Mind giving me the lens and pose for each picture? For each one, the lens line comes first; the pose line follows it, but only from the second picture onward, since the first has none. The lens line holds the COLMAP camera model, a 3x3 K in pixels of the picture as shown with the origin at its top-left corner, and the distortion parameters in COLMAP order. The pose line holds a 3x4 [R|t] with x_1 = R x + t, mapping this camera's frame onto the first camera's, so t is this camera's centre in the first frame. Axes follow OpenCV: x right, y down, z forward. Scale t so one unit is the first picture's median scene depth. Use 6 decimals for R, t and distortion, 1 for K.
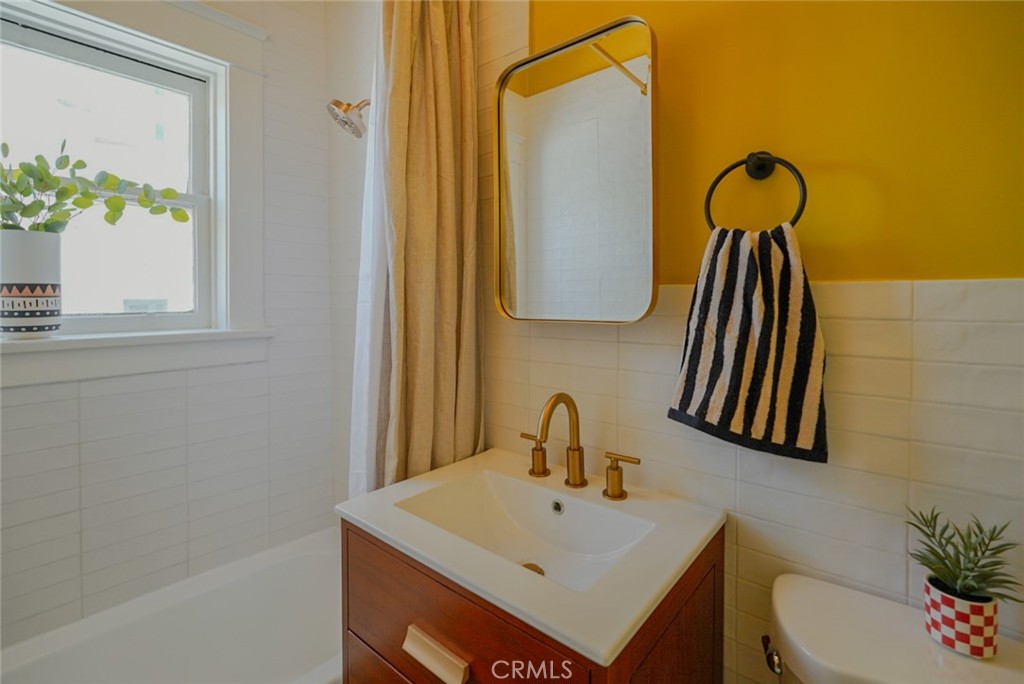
lens RADIAL K [[469.2, 0, 518.6], [0, 469.2, 301.9], [0, 0, 1]] dist [-0.002655, 0.000442]
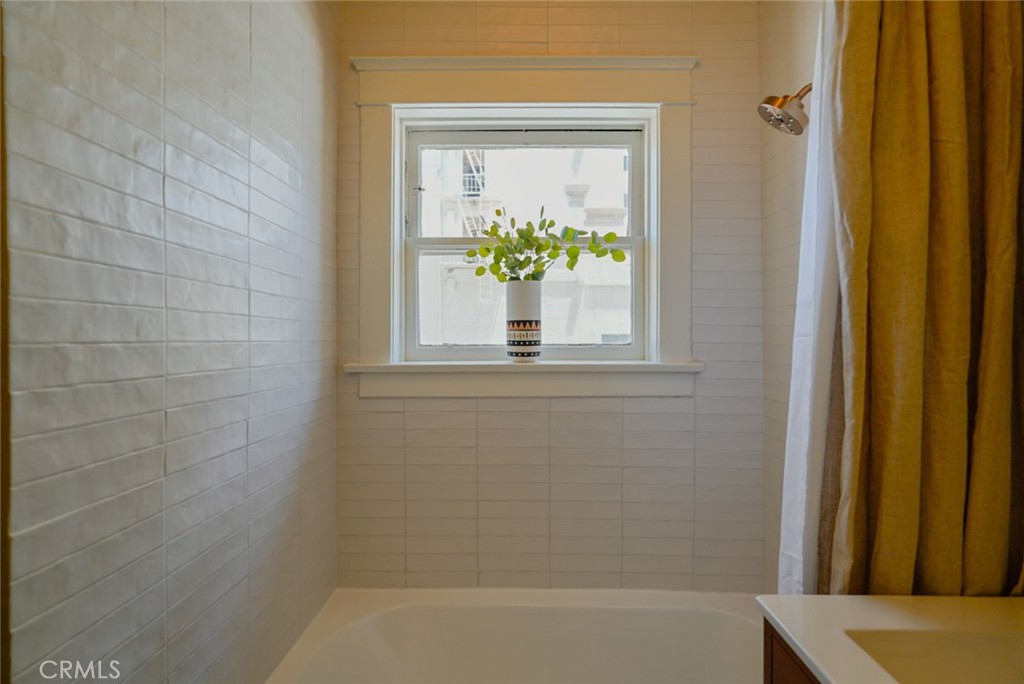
lens RADIAL K [[459.0, 0, 518.5], [0, 459.0, 335.3], [0, 0, 1]] dist [-0.006553, 0.001693]
pose [[0.633671, 0.005285, -0.773585, -0.043452], [-0.009838, 0.999951, -0.001227, 0.005195], [0.773540, 0.008388, 0.633691, 0.161170]]
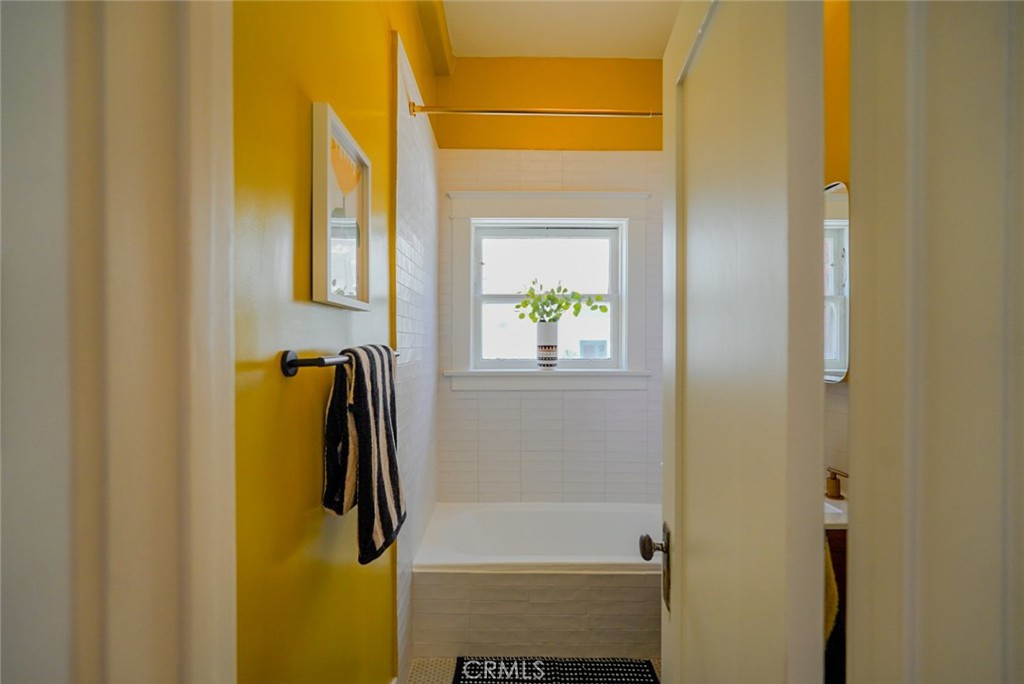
lens RADIAL K [[470.6, 0, 496.8], [0, 470.6, 339.6], [0, 0, 1]] dist [-0.002159, 0.000160]
pose [[0.648347, 0.010492, -0.761273, 0.526893], [-0.012375, 0.999918, 0.003242, -0.070441], [0.761244, 0.007319, 0.648424, -0.662585]]
